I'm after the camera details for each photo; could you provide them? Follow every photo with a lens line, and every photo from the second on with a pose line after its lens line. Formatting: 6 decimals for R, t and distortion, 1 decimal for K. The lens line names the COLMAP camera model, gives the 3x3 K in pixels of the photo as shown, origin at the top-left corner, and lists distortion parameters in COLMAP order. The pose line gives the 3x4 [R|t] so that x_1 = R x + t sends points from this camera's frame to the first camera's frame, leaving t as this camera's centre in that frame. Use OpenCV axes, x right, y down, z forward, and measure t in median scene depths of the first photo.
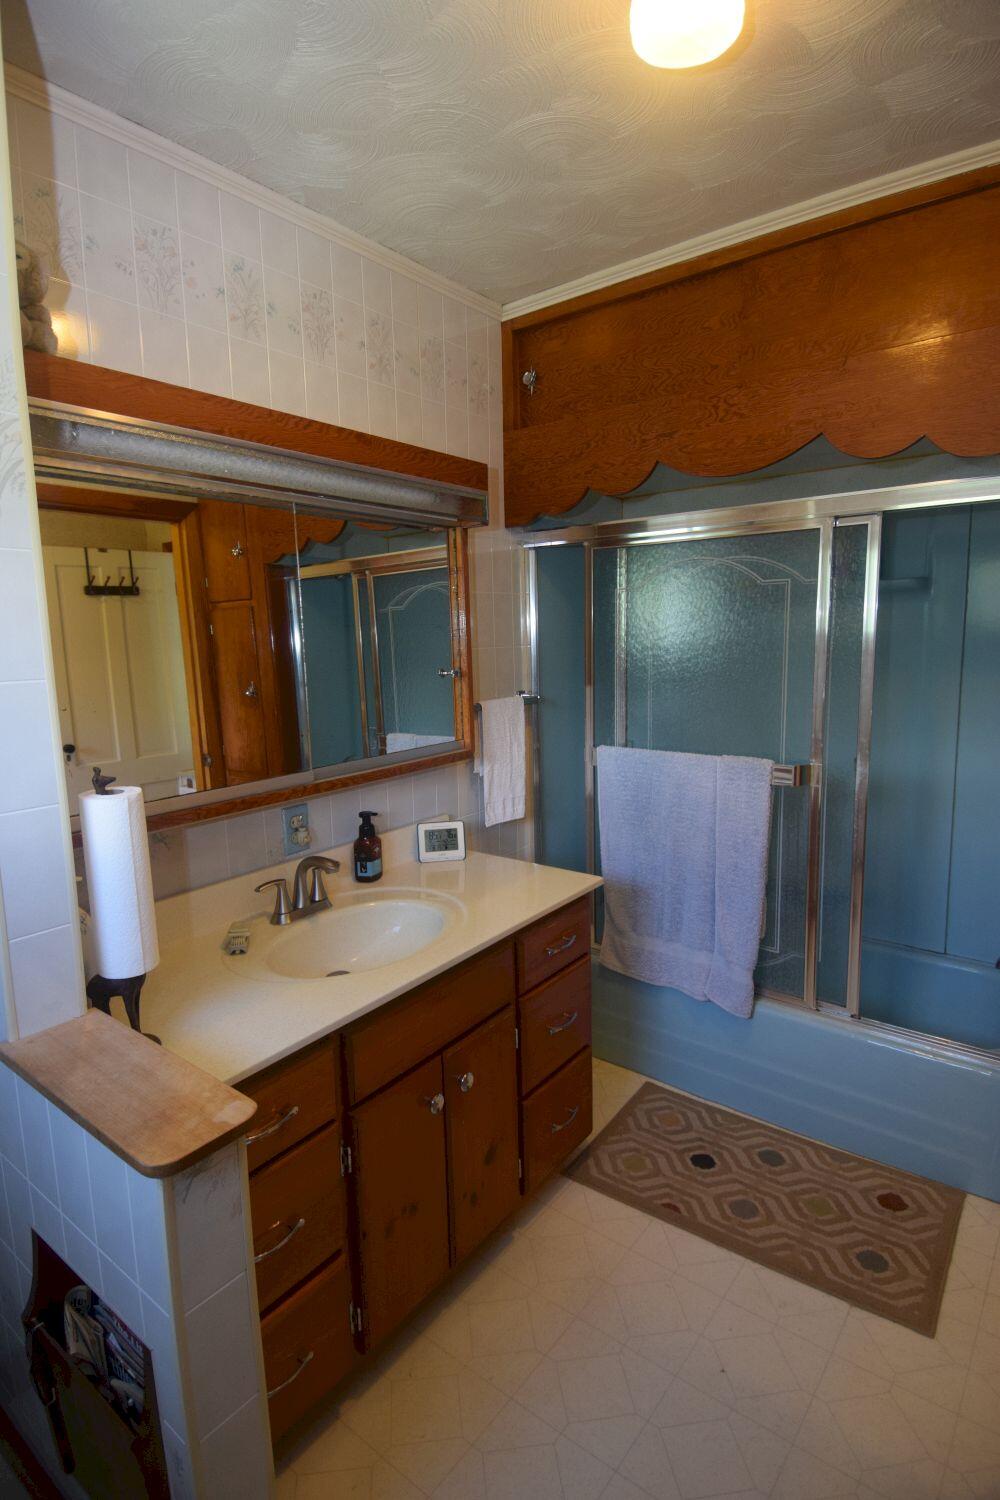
lens RADIAL K [[778.0, 0, 500.0], [0, 778.0, 750.0], [0, 0, 1]] dist [0.050524, -0.052130]
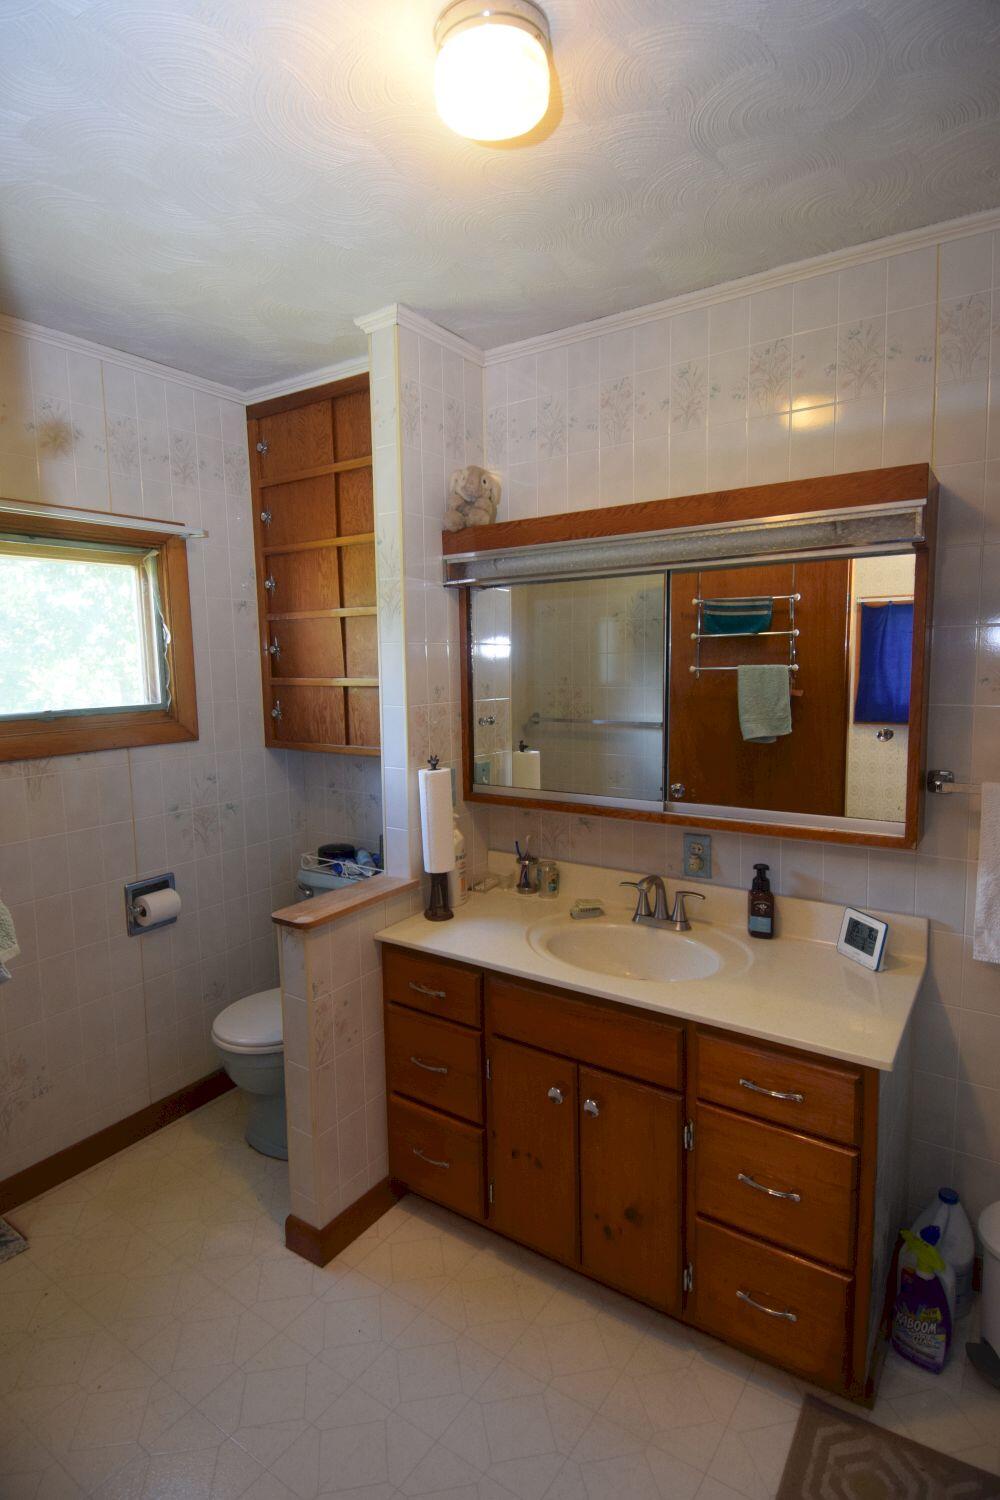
lens RADIAL K [[778.0, 0, 500.0], [0, 778.0, 750.0], [0, 0, 1]] dist [0.050524, -0.052130]
pose [[0.048699, 0.147782, -0.987820, 0.780731], [-0.131606, 0.981320, 0.140322, -0.159976], [0.990105, 0.123170, 0.067239, 0.617997]]
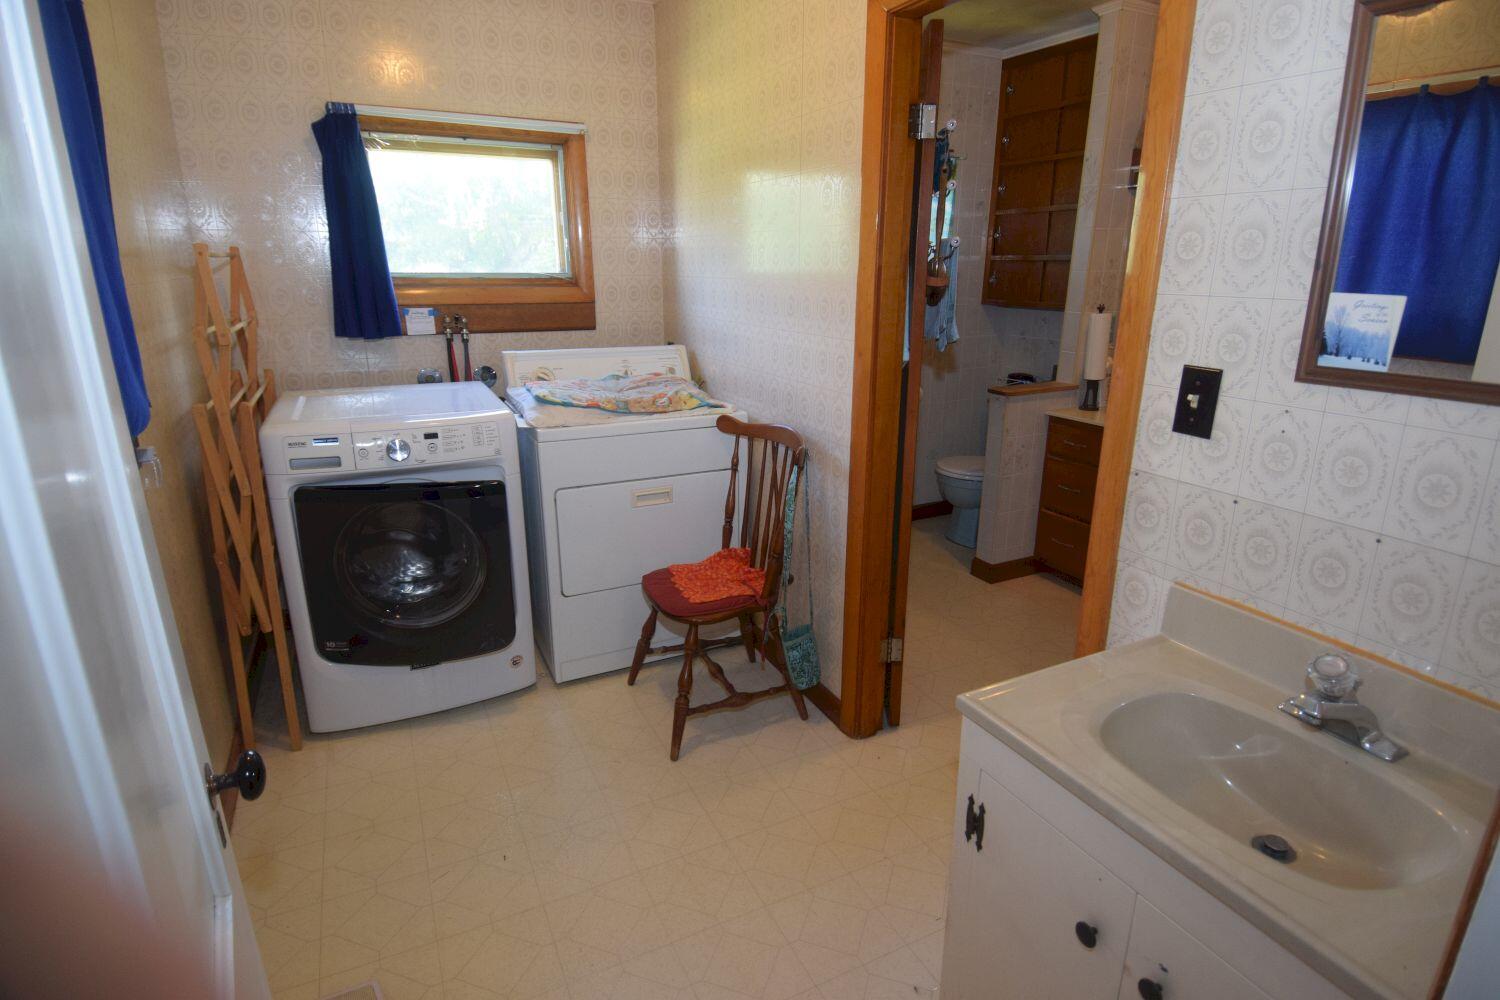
lens RADIAL K [[778.0, 0, 755.5], [0, 778.0, 494.8], [0, 0, 1]] dist [0.050524, -0.052130]
pose [[-0.441573, 0.284506, -0.850923, 1.579980], [-0.120910, 0.920873, 0.370638, -0.147342], [0.889041, 0.266549, -0.372233, 0.675172]]
